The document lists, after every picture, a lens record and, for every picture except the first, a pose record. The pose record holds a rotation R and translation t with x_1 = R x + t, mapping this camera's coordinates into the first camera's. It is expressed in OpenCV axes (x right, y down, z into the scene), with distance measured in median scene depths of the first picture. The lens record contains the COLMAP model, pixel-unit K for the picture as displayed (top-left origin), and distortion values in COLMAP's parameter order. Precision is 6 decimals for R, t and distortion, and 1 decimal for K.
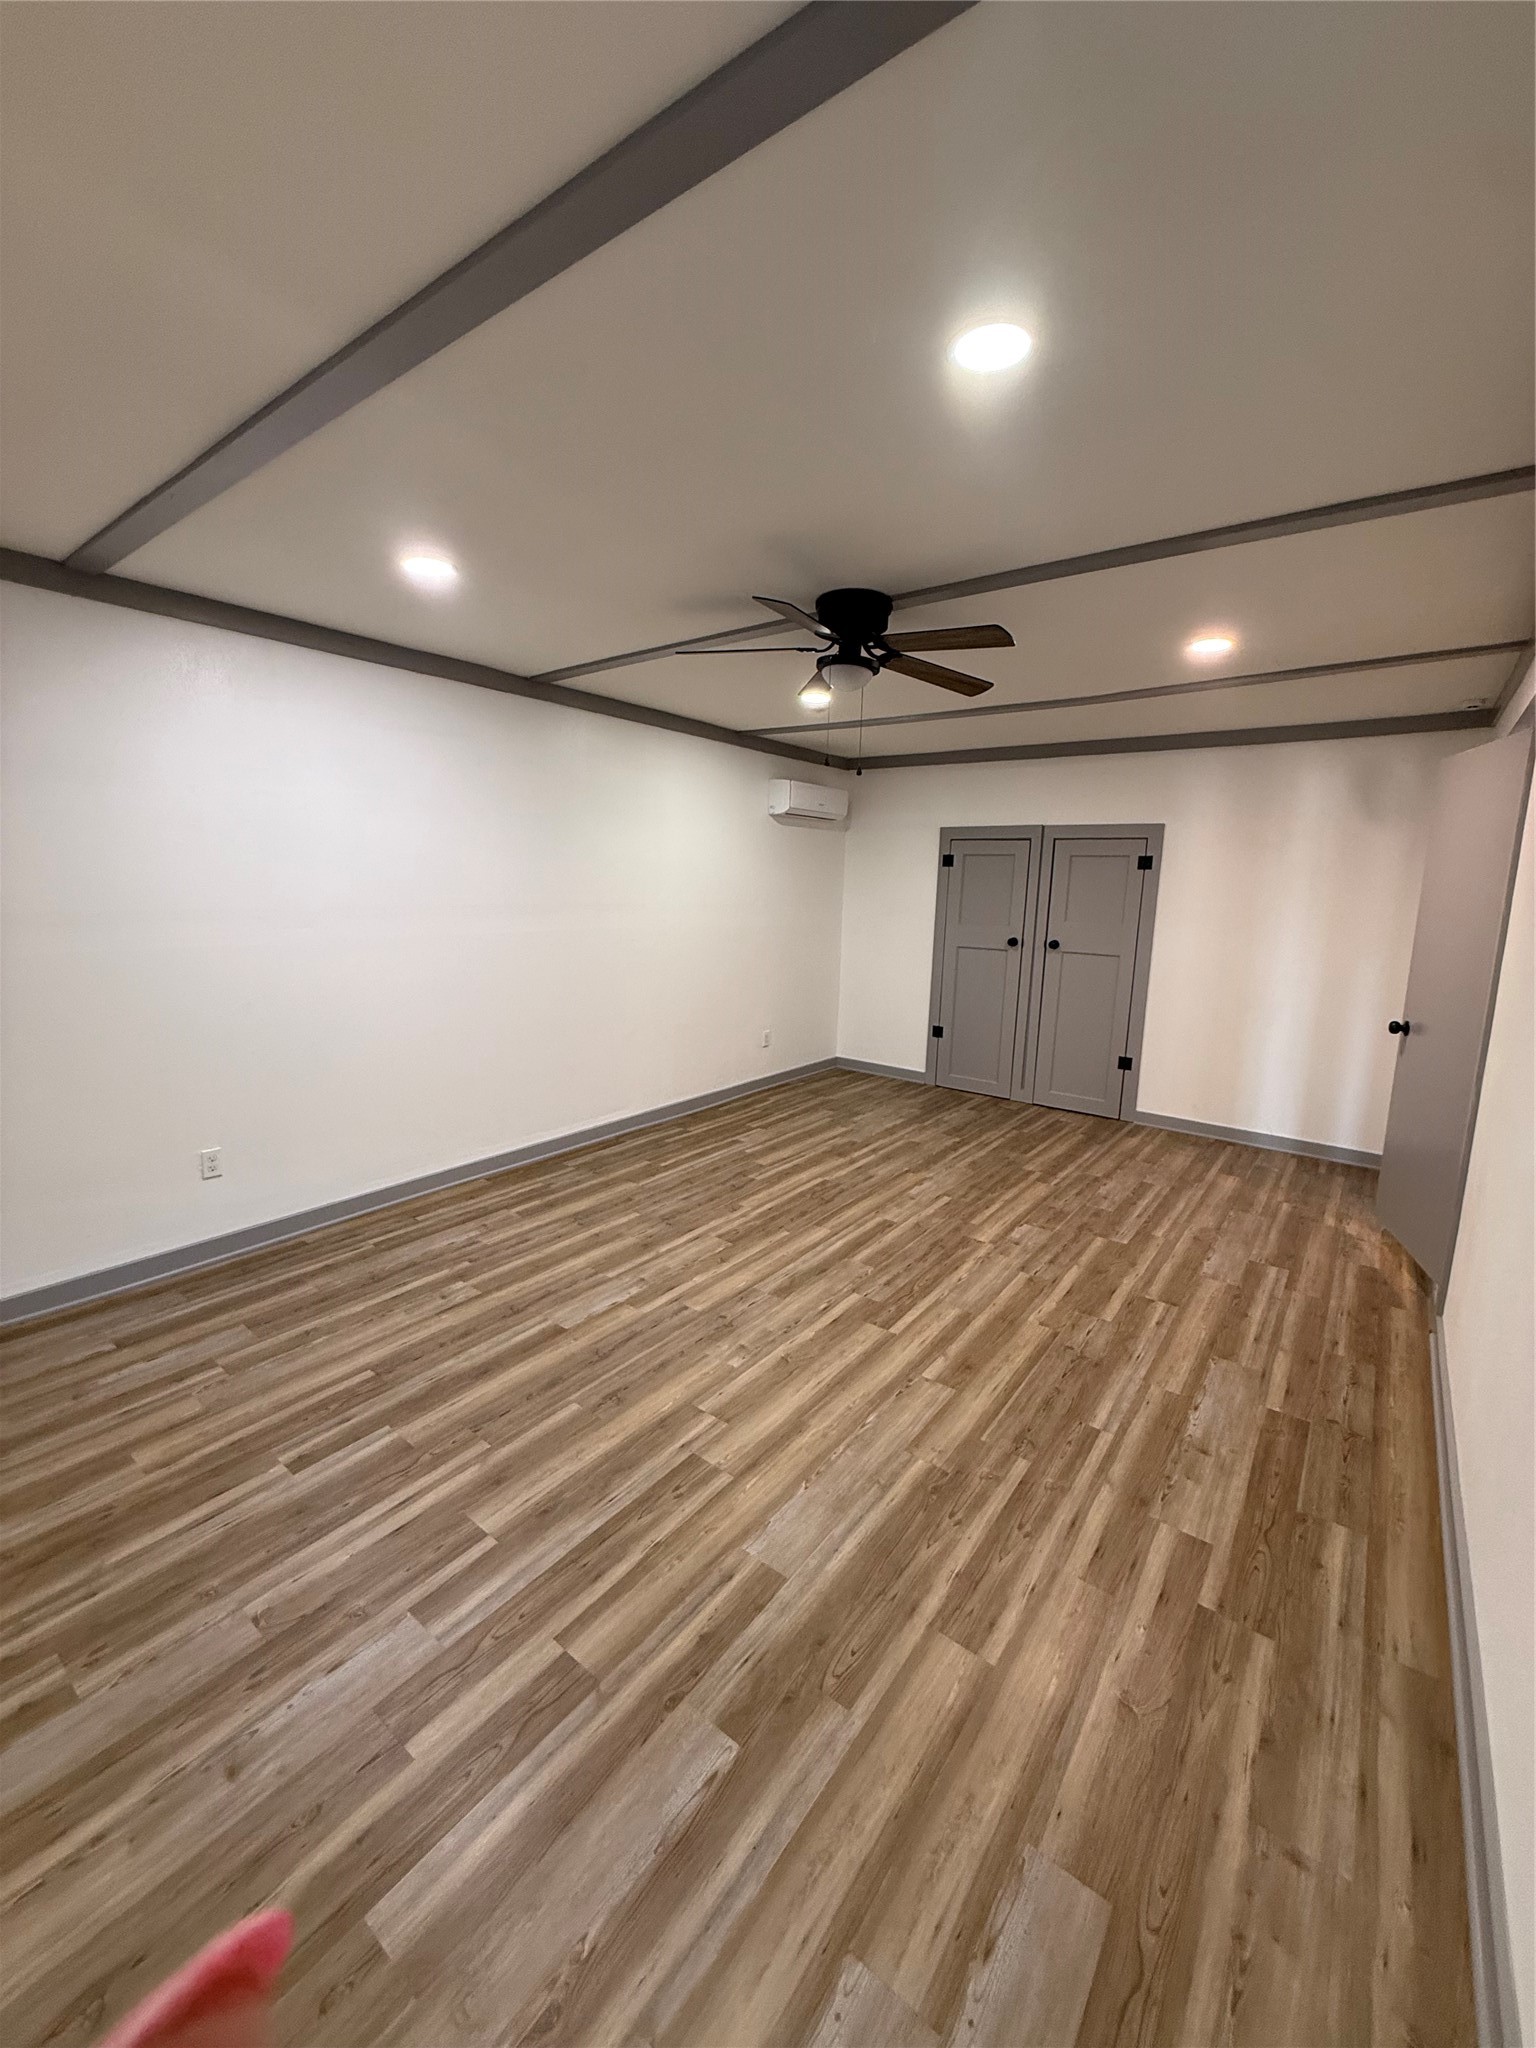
lens RADIAL K [[816.1, 0, 757.2], [0, 816.1, 1021.9], [0, 0, 1]] dist [-0.000949, -0.000543]
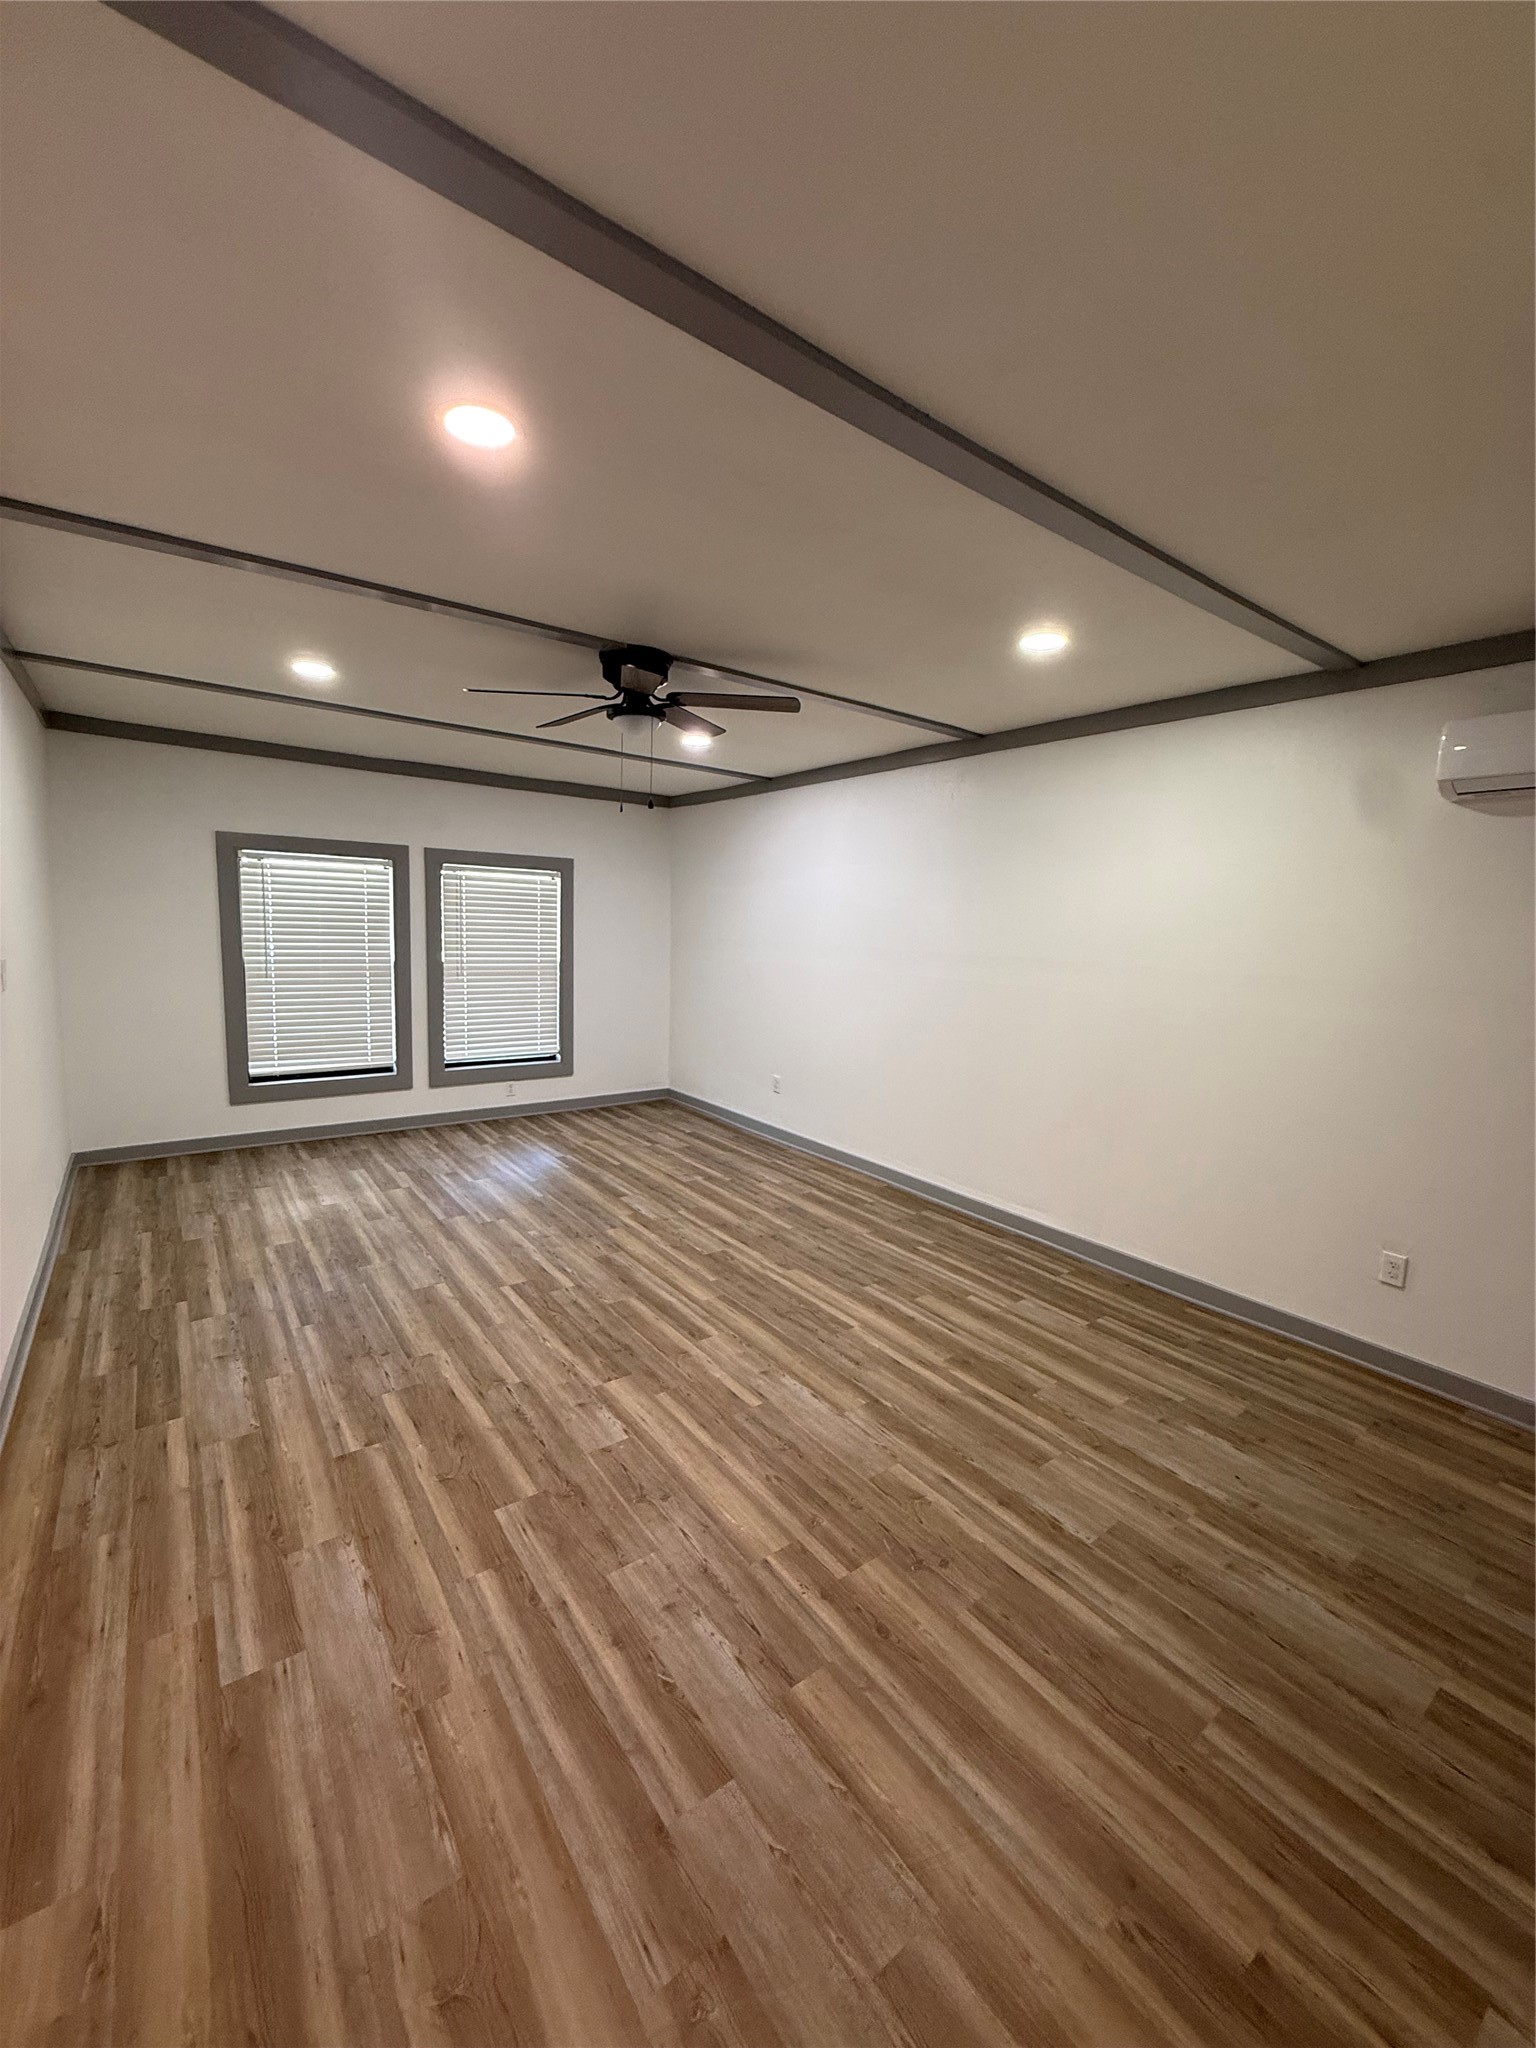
lens RADIAL K [[816.1, 0, 757.2], [0, 816.1, 1033.8], [0, 0, 1]] dist [-0.000949, -0.000543]
pose [[-0.277080, 0.100346, -0.955593, 0.966869], [-0.204899, 0.965485, 0.160796, -0.195332], [0.938746, 0.240353, -0.246956, 1.301980]]
